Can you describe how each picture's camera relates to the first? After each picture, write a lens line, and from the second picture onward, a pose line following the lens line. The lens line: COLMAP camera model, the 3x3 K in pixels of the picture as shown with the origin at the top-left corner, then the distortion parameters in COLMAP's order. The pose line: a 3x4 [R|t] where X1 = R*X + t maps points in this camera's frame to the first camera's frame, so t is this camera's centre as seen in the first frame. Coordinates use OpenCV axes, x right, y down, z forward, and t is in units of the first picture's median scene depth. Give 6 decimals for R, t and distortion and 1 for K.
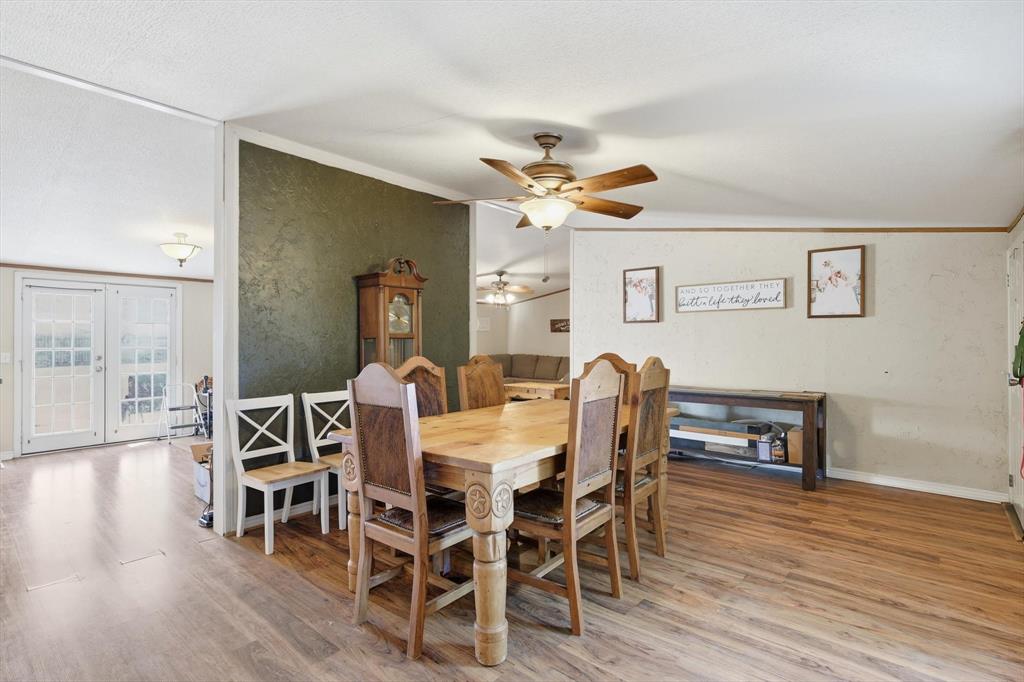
lens RADIAL K [[492.6, 0, 511.6], [0, 492.6, 342.4], [0, 0, 1]] dist [0.004125, 0.000353]
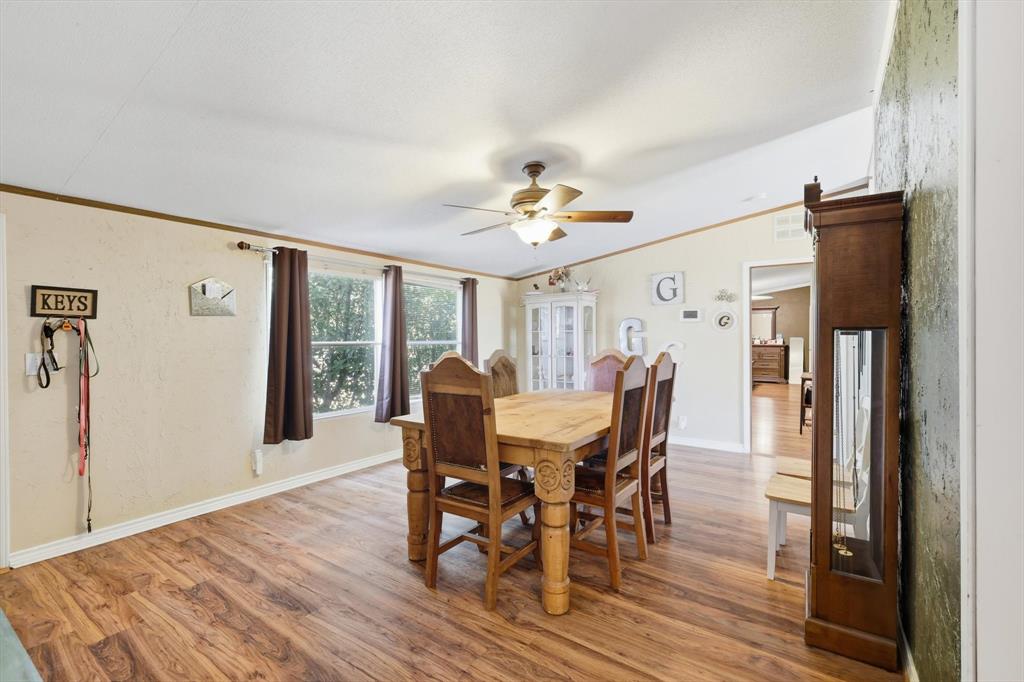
lens RADIAL K [[456.3, 0, 513.9], [0, 456.3, 339.1], [0, 0, 1]] dist [0.003448, 0.001299]
pose [[-0.994508, 0.010523, -0.104126, 0.183765], [0.010006, 0.999935, 0.005481, -0.003452], [0.104176, 0.004409, -0.994549, 1.592974]]
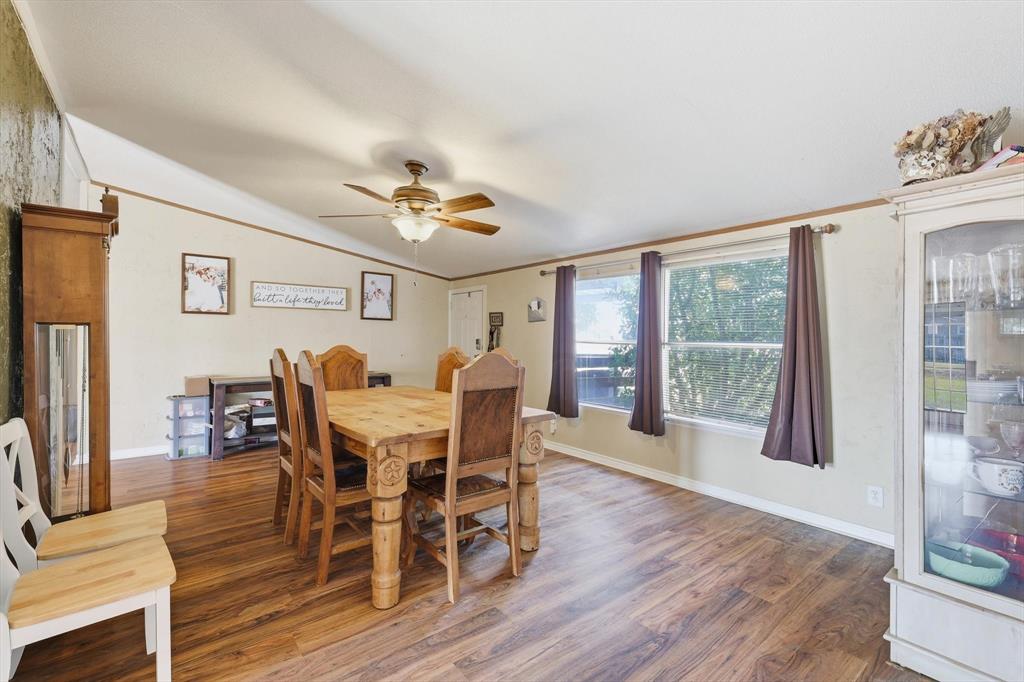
lens RADIAL K [[456.3, 0, 511.8], [0, 456.3, 341.4], [0, 0, 1]] dist [0.003448, 0.001299]
pose [[0.191791, -0.002414, 0.981433, -0.742157], [-0.008315, 0.999957, 0.004085, 0.006091], [-0.981401, -0.008944, 0.191763, 0.417867]]
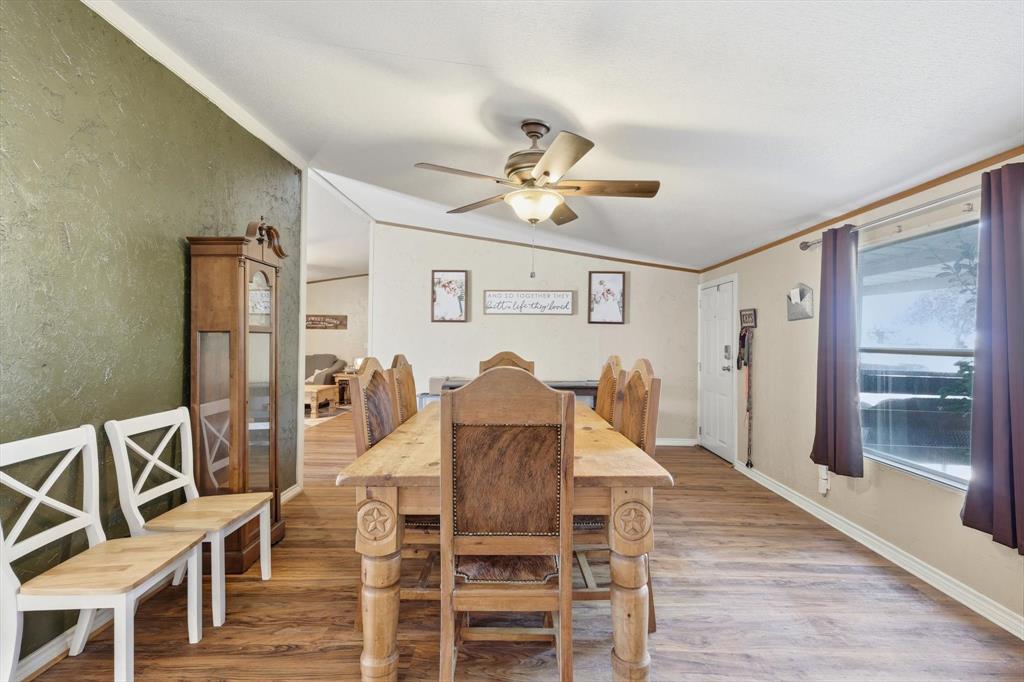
lens RADIAL K [[456.3, 0, 511.6], [0, 456.3, 336.3], [0, 0, 1]] dist [0.003448, 0.001299]
pose [[0.771360, 0.016057, 0.636197, -0.393866], [-0.009972, 0.999864, -0.013144, 0.002813], [-0.636321, 0.003794, 0.771415, 0.261622]]
